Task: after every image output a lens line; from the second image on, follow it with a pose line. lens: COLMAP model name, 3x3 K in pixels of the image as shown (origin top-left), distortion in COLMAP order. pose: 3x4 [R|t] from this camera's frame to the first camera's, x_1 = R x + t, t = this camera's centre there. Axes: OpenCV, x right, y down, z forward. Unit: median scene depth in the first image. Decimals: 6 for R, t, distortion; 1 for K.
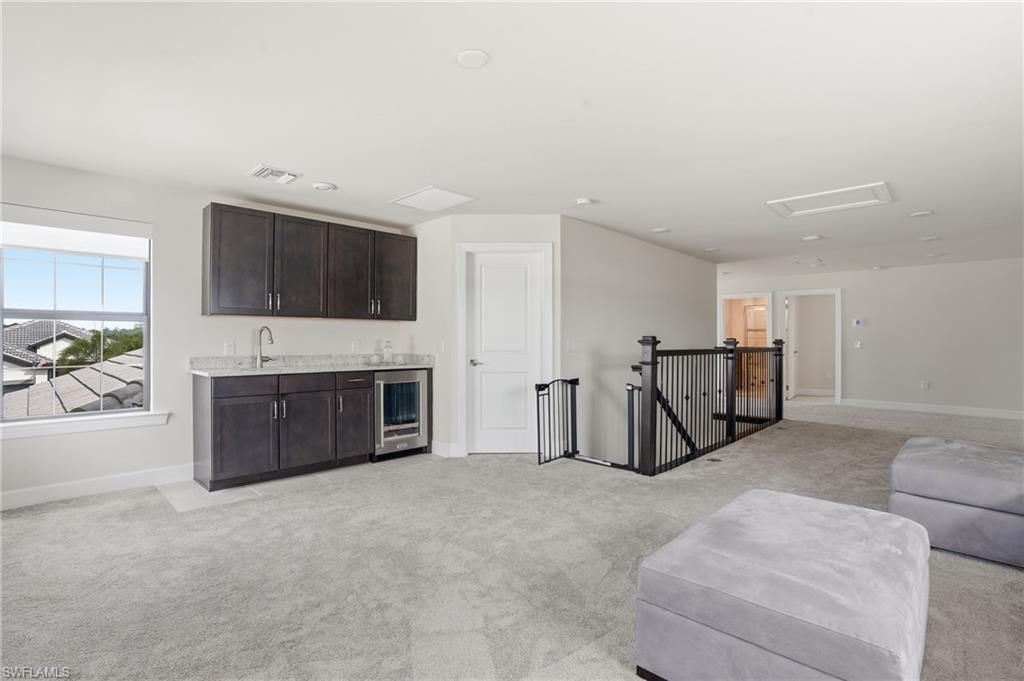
lens RADIAL K [[481.9, 0, 512.0], [0, 481.9, 340.5], [0, 0, 1]] dist [-0.074649, 0.025903]
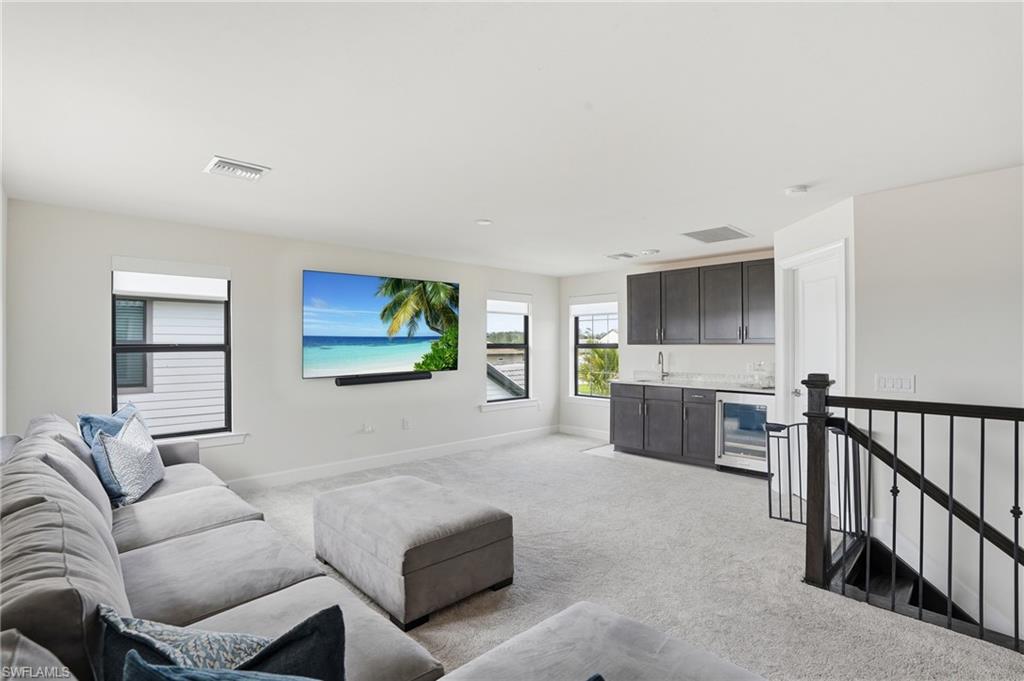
lens RADIAL K [[496.5, 0, 522.4], [0, 496.5, 345.1], [0, 0, 1]] dist [-0.002882, -0.000162]
pose [[-0.017847, -0.001965, -0.999839, 0.932047], [0.001419, 0.999997, -0.001991, -0.044524], [0.999840, -0.001455, -0.017844, 0.577242]]
